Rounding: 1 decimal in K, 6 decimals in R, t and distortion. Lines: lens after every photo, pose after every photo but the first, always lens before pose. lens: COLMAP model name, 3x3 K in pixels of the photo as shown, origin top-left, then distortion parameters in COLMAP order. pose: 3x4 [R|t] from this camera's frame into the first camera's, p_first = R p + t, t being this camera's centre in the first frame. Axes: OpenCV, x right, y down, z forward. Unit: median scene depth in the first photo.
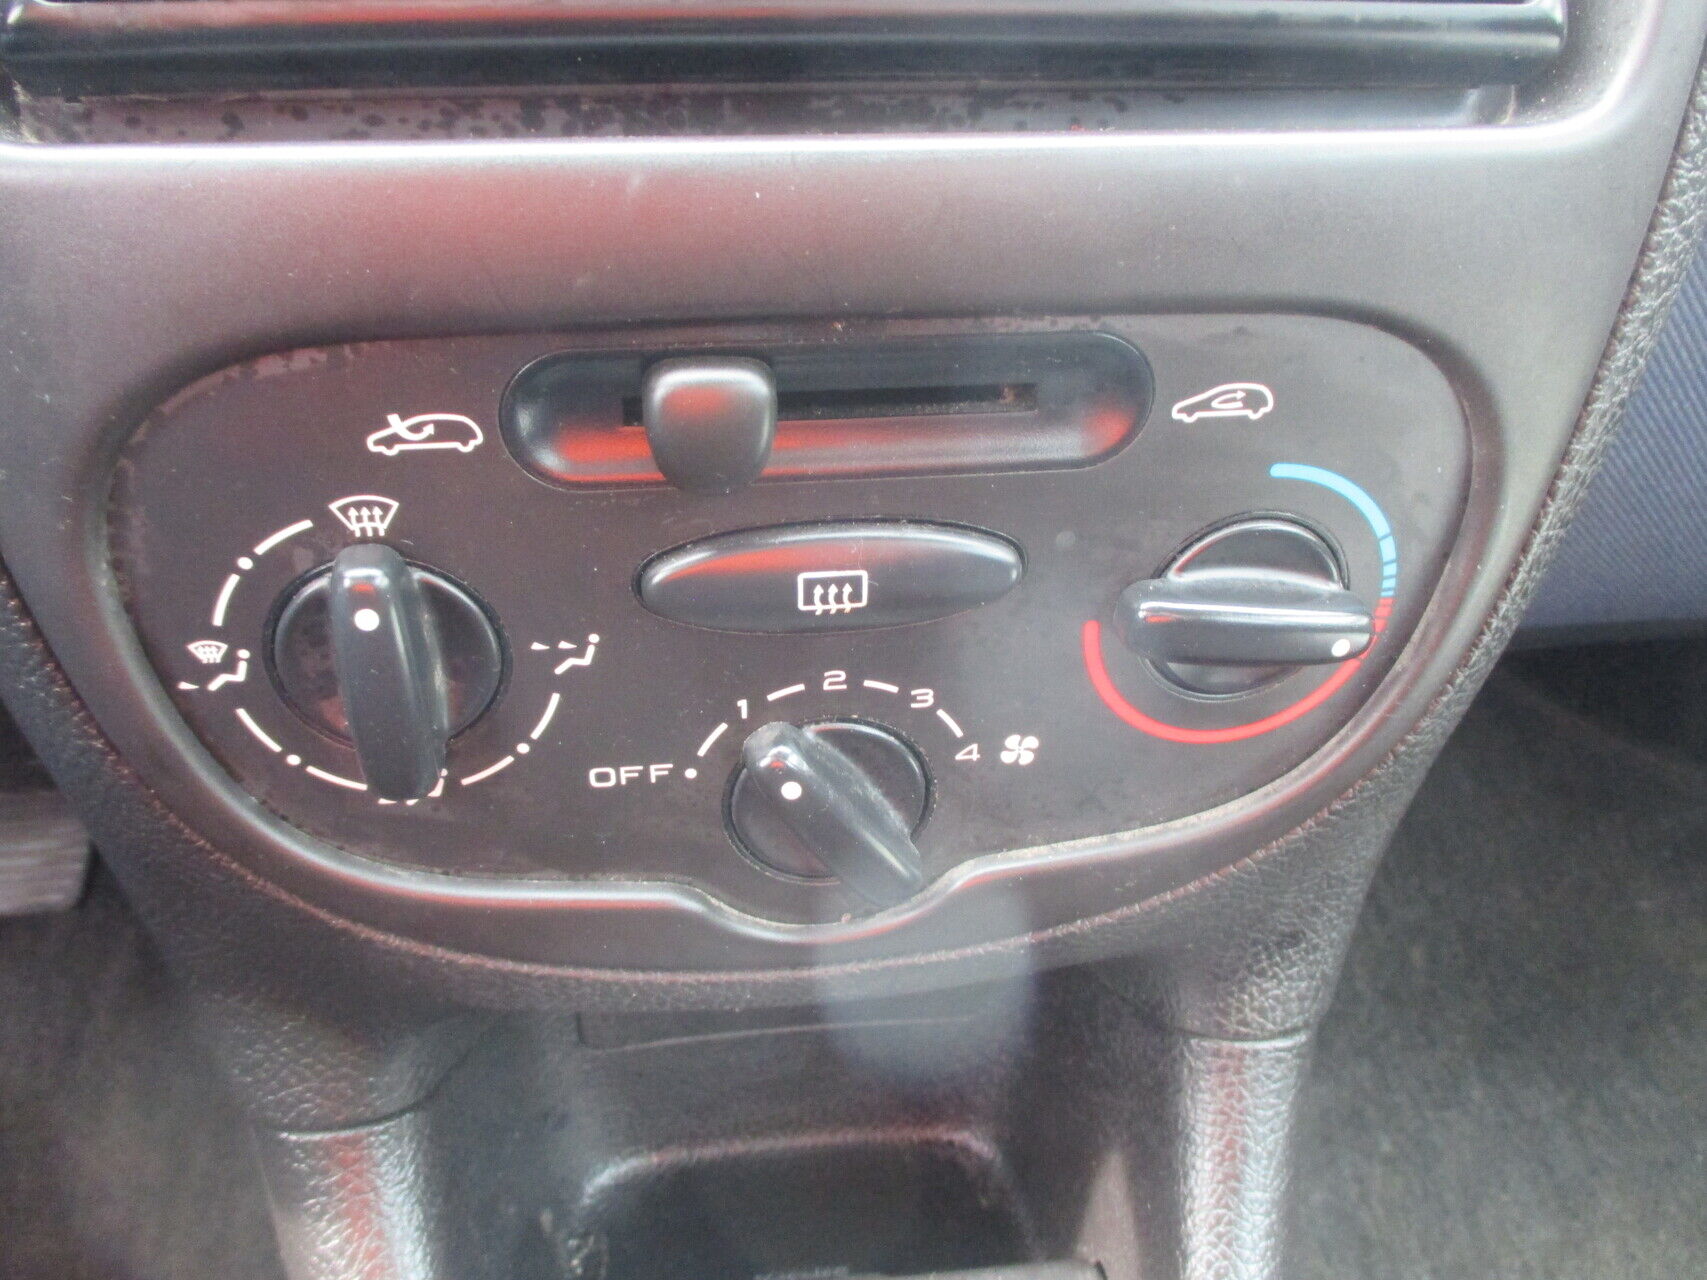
lens RADIAL K [[1483.7, 0, 847.6], [0, 1483.7, 640.8], [0, 0, 1]] dist [-0.034222, 0.023290]
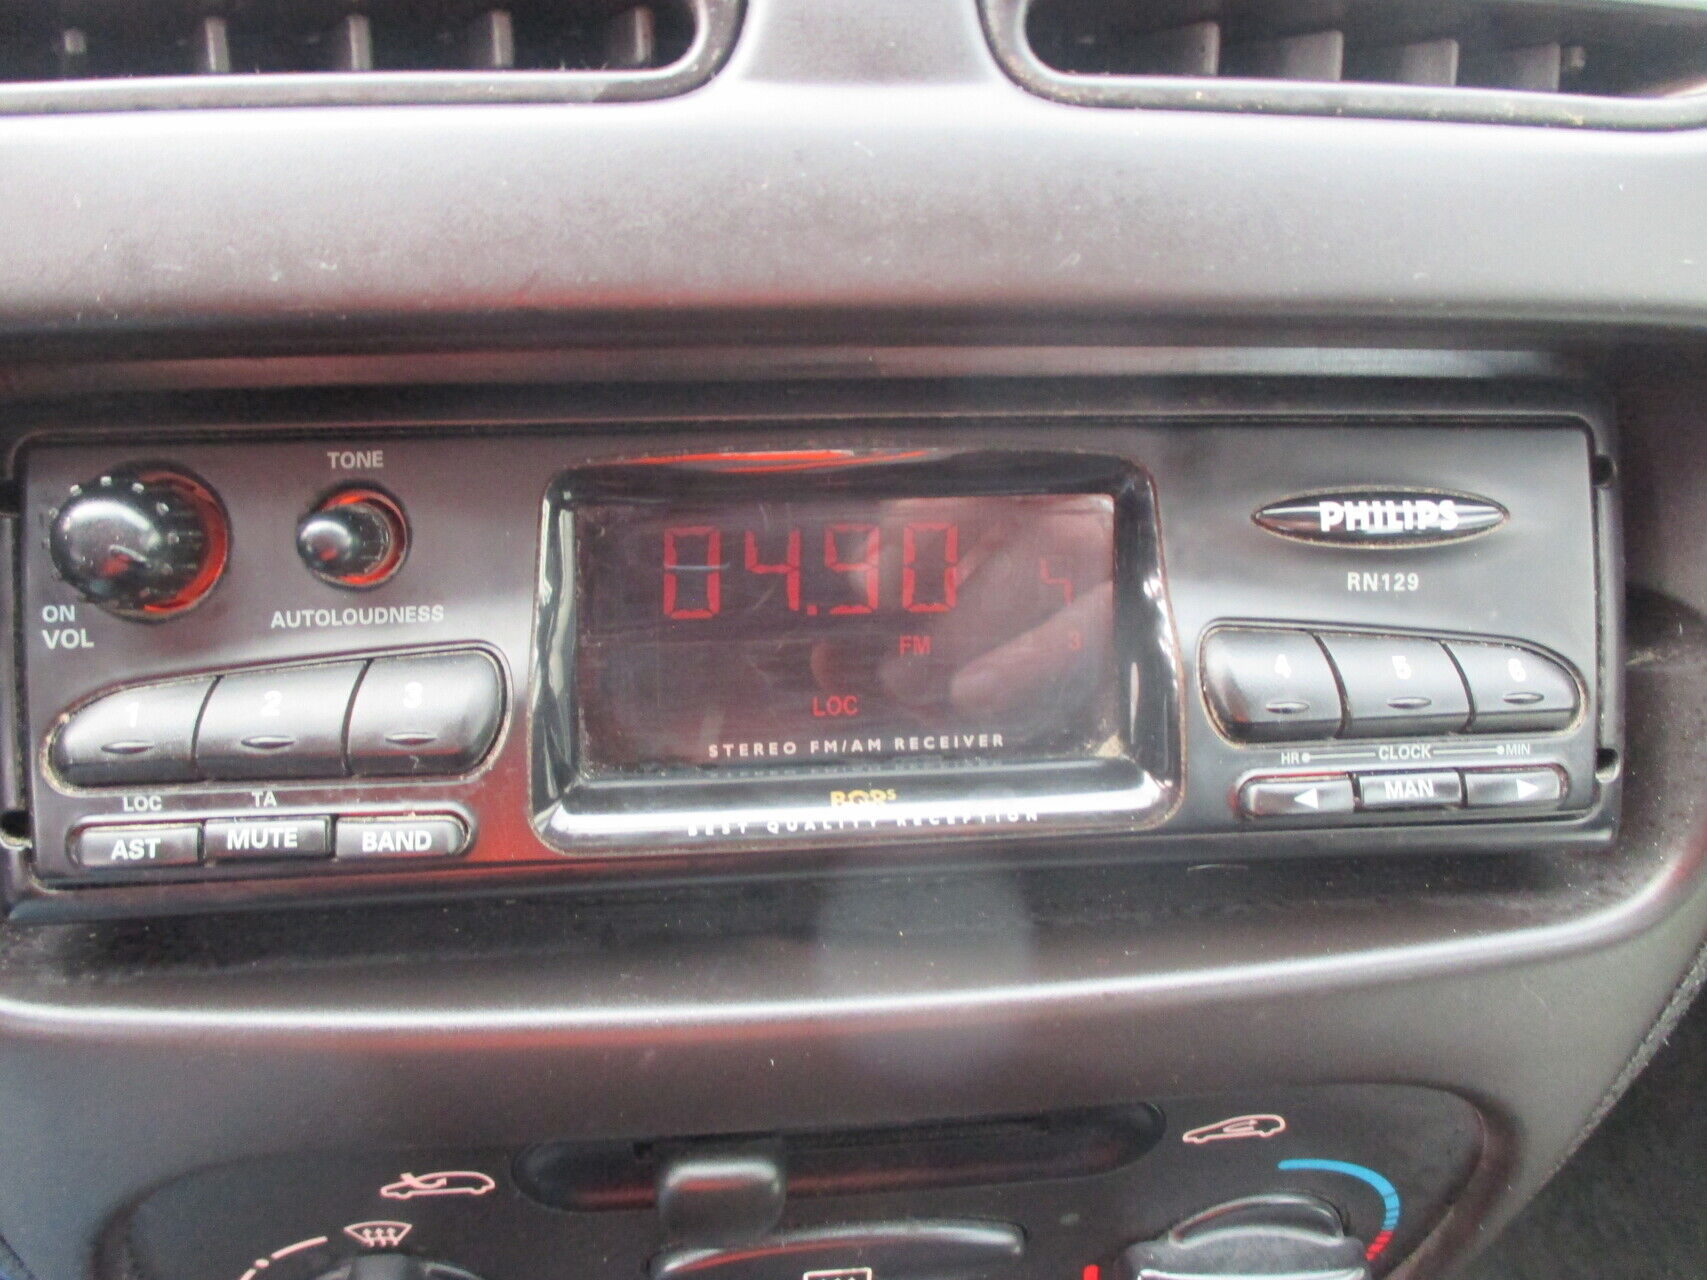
lens RADIAL K [[1483.7, 0, 859.1], [0, 1483.7, 640.7], [0, 0, 1]] dist [-0.034222, 0.023290]
pose [[0.999001, 0.043881, -0.008495, -0.006055], [-0.042583, 0.992171, 0.117403, -0.619578], [0.013580, -0.116924, 0.993048, 0.046805]]
